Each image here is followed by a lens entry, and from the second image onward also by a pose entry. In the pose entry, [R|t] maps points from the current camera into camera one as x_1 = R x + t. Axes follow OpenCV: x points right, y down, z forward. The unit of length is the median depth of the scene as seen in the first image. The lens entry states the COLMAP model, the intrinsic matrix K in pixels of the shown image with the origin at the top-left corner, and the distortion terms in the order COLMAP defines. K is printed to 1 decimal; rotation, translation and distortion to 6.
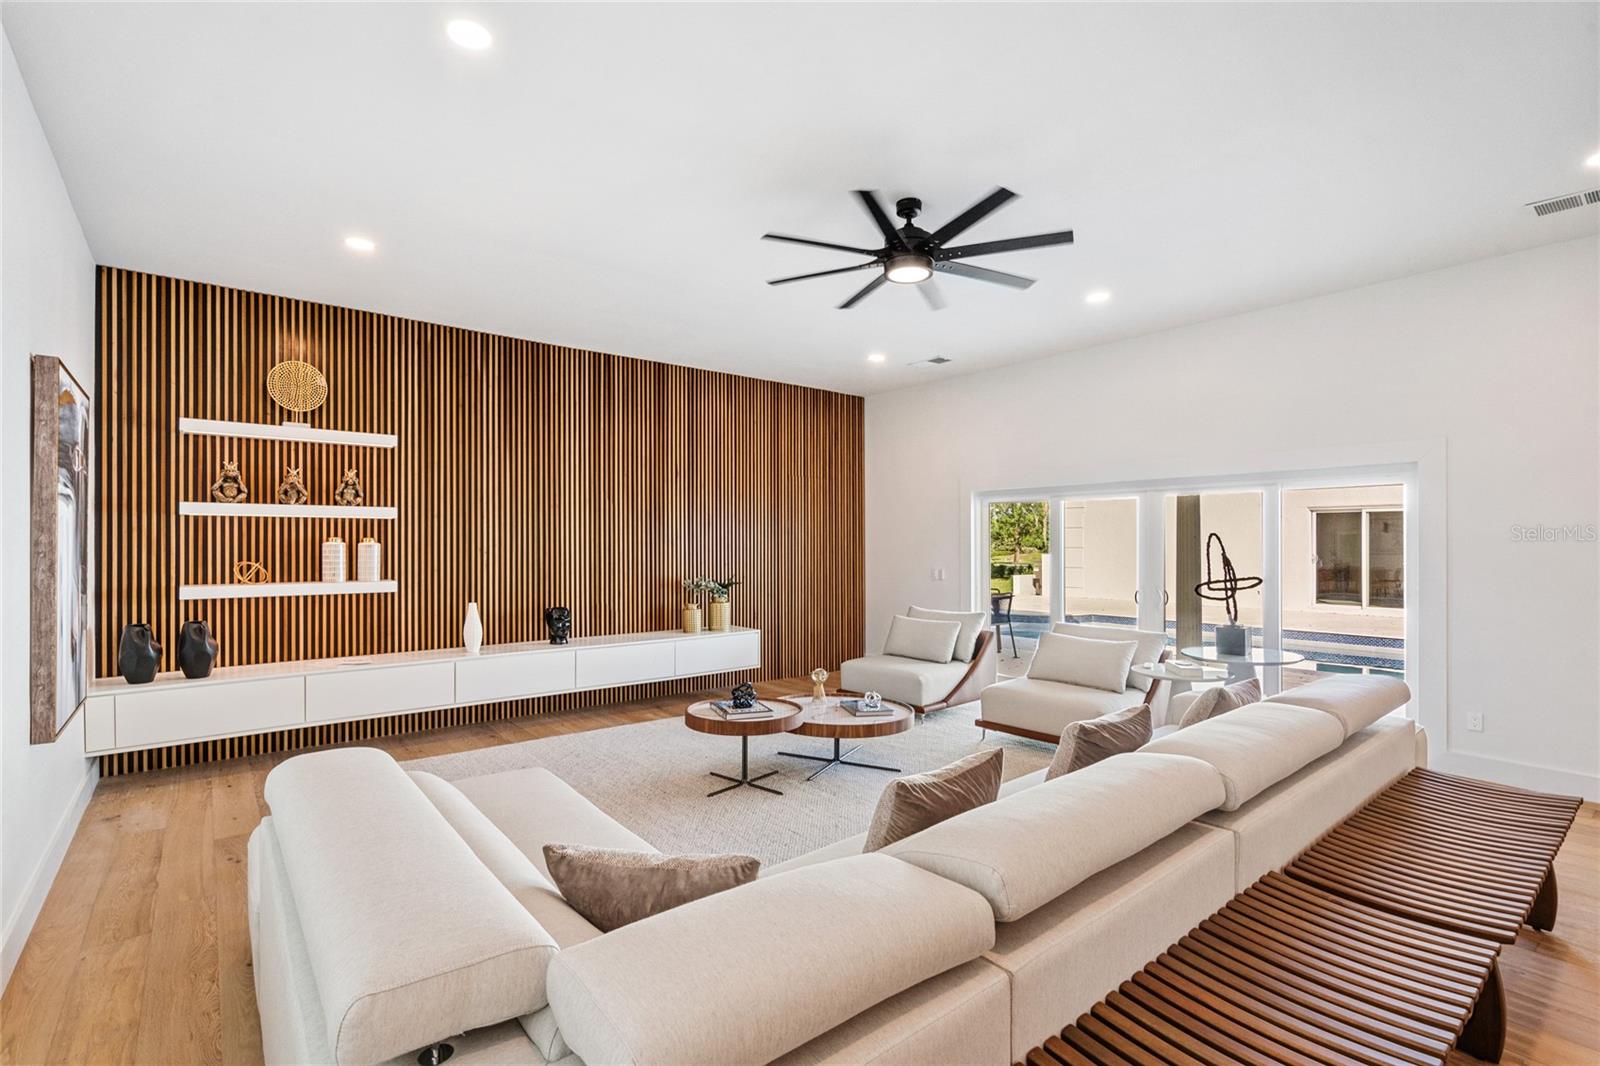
lens RADIAL K [[726.1, 0, 787.1], [0, 726.1, 542.3], [0, 0, 1]] dist [-0.005731, 0.001241]
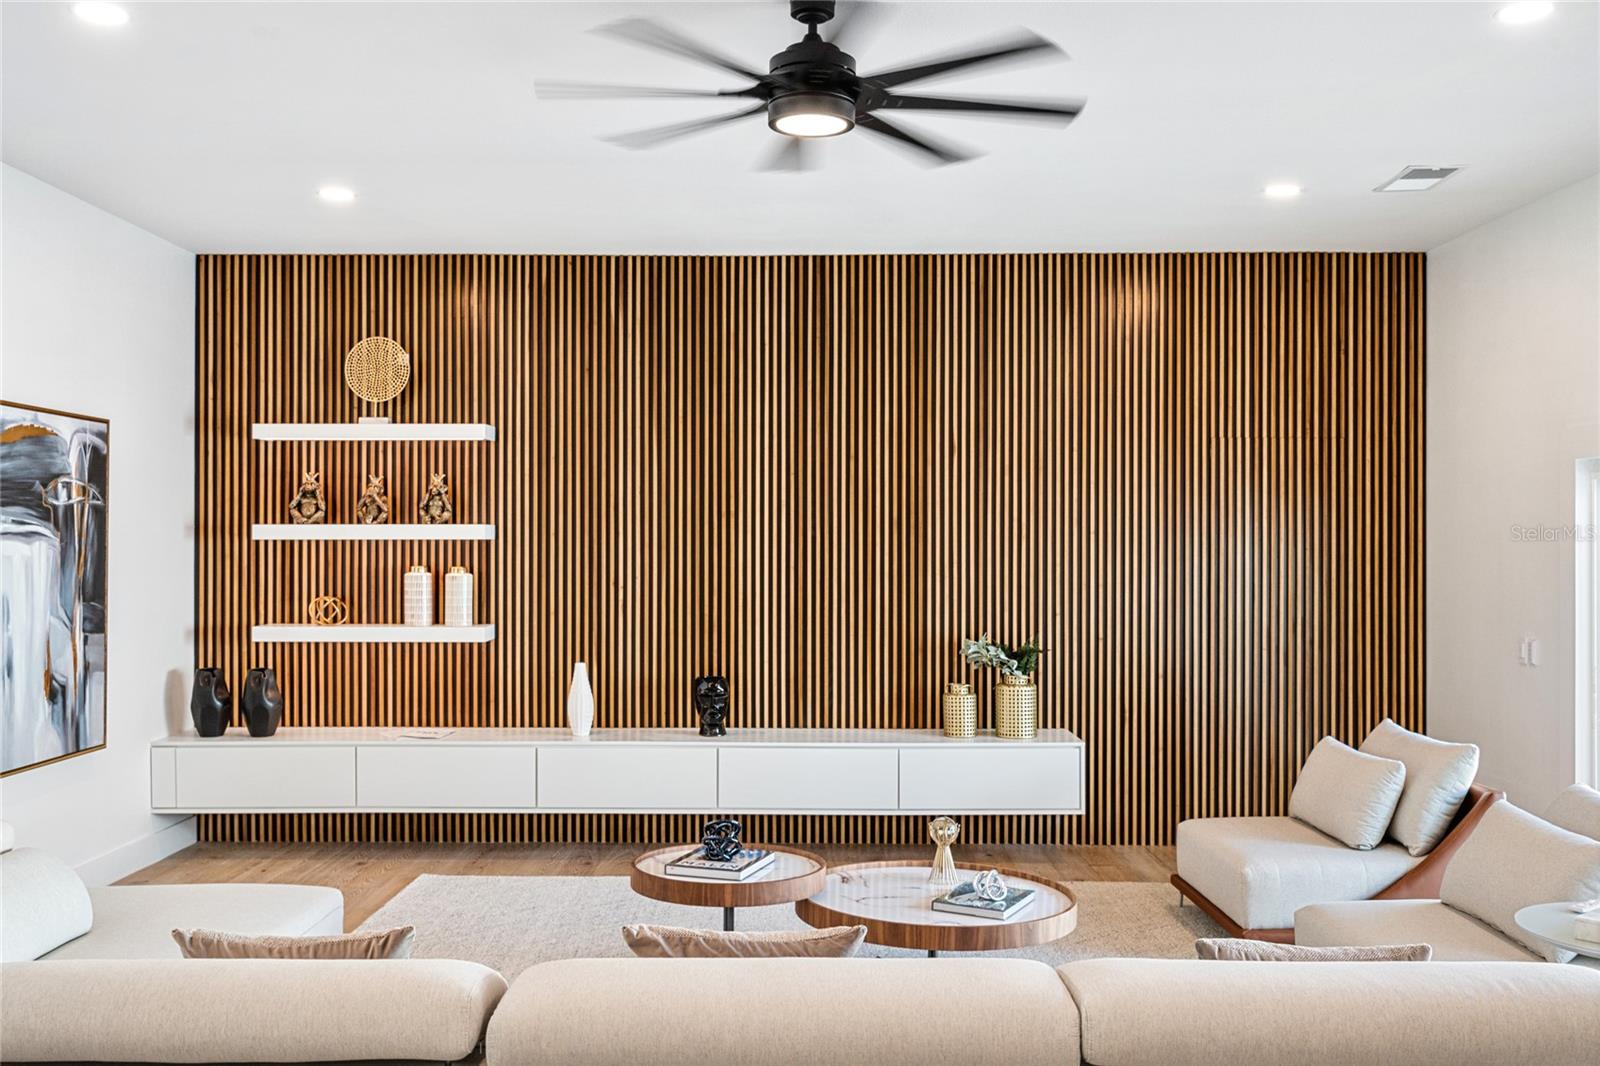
lens RADIAL K [[1452.5, 0, 798.2], [0, 1452.5, 541.9], [0, 0, 1]] dist [-0.013981, 0.000000]
pose [[0.781217, -0.000706, -0.624259, 0.601248], [0.000337, 1.000000, -0.000709, -0.029931], [0.624259, 0.000343, 0.781217, 0.074142]]
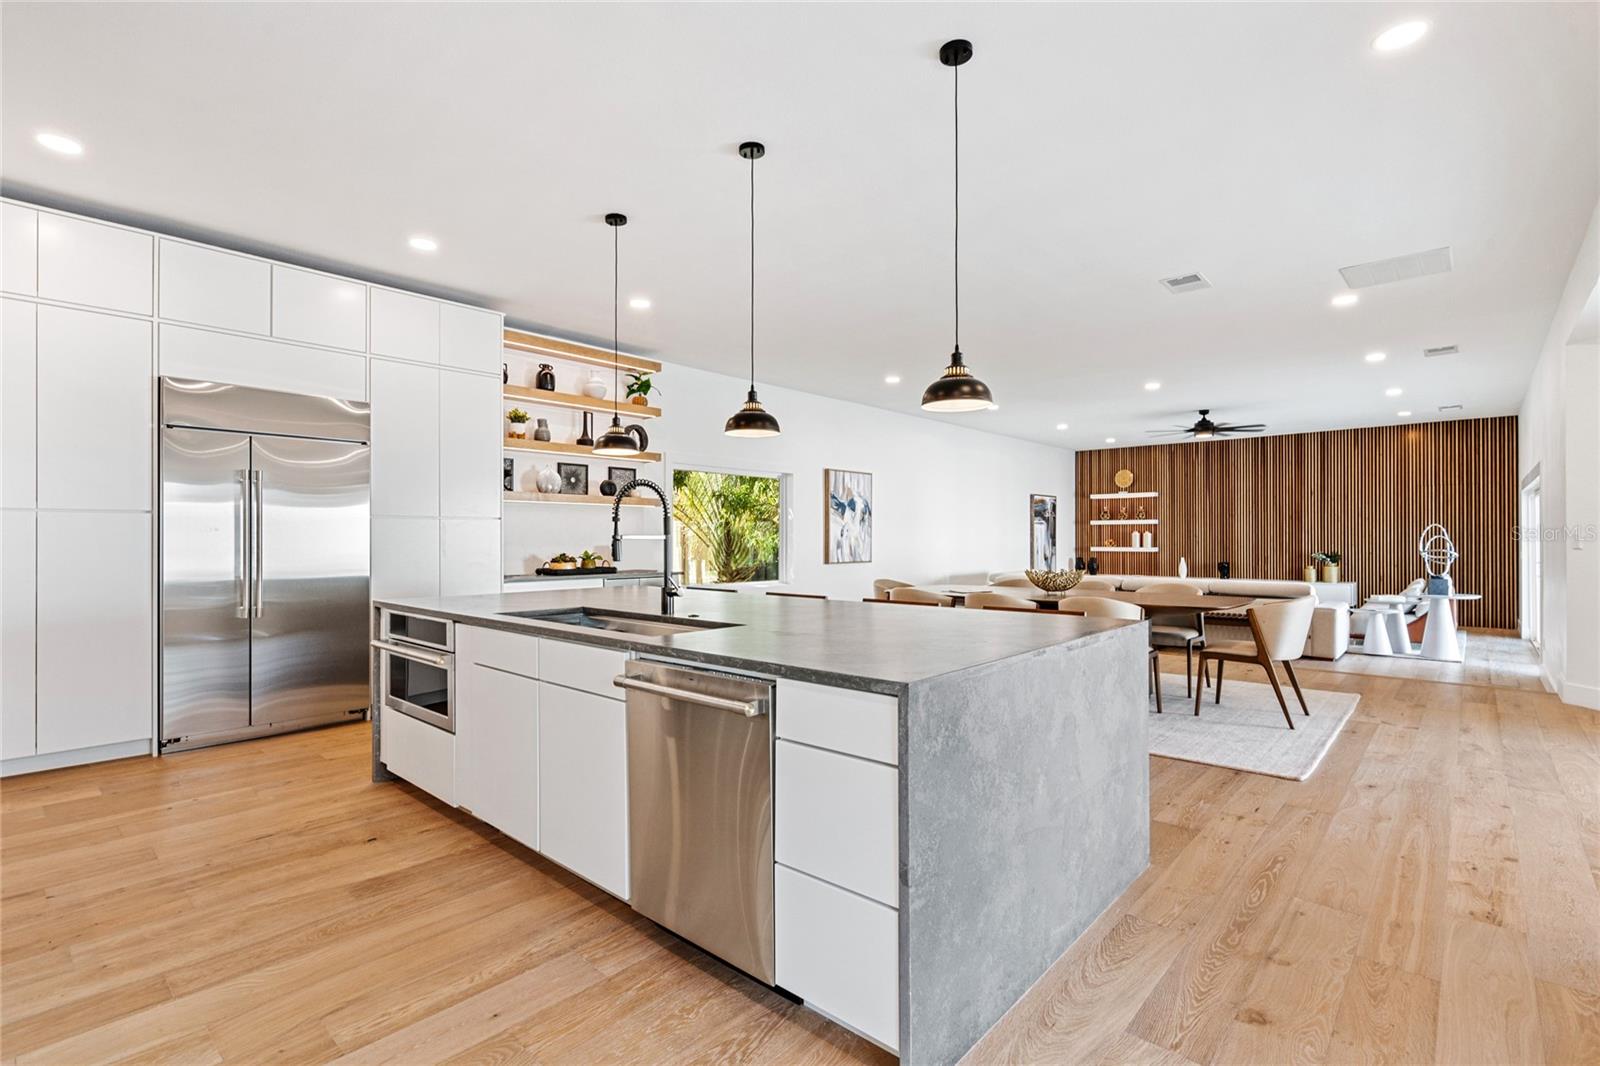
lens RADIAL K [[726.1, 0, 795.4], [0, 726.1, 530.8], [0, 0, 1]] dist [-0.005731, 0.001241]
pose [[0.150000, -0.008537, -0.988649, 1.878259], [0.002316, 0.999963, -0.008283, 0.011179], [0.988683, -0.001047, 0.150014, -0.687258]]
